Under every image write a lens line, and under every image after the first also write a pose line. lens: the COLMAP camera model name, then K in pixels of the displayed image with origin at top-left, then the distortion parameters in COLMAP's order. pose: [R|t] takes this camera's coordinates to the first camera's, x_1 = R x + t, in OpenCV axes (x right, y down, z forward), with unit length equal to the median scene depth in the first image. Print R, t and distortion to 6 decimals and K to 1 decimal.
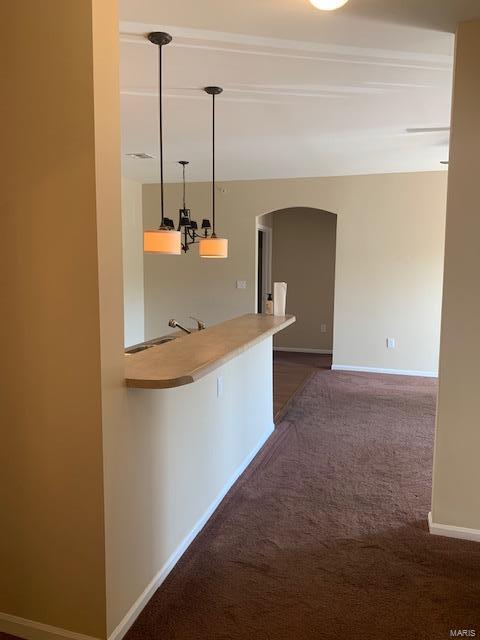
lens RADIAL K [[502.2, 0, 240.0], [0, 502.2, 320.0], [0, 0, 1]] dist [0.143374, -0.308782]
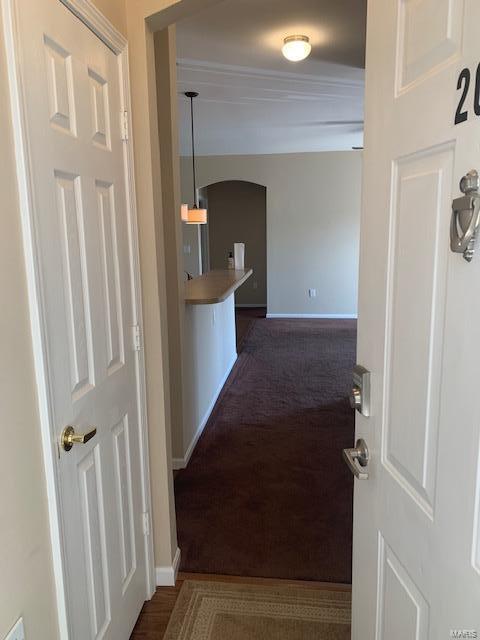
lens RADIAL K [[502.2, 0, 240.0], [0, 502.2, 320.0], [0, 0, 1]] dist [0.143374, -0.308782]
pose [[0.982205, -0.052131, 0.180433, -0.163433], [0.041088, 0.997077, 0.064411, 0.039303], [-0.183263, -0.055851, 0.981476, -0.281824]]
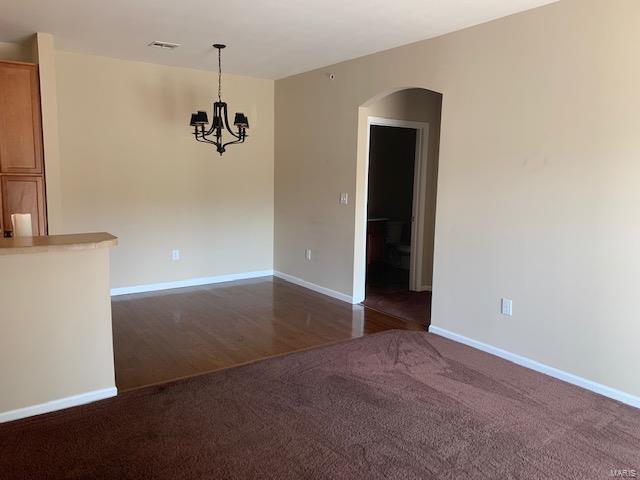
lens RADIAL K [[502.2, 0, 320.0], [0, 502.2, 240.0], [0, 0, 1]] dist [0.143374, -0.308782]
pose [[0.790399, 0.094118, -0.605319, 0.776582], [-0.081633, 0.995497, 0.048191, -0.071906], [0.607129, 0.011324, 0.794523, 0.638014]]
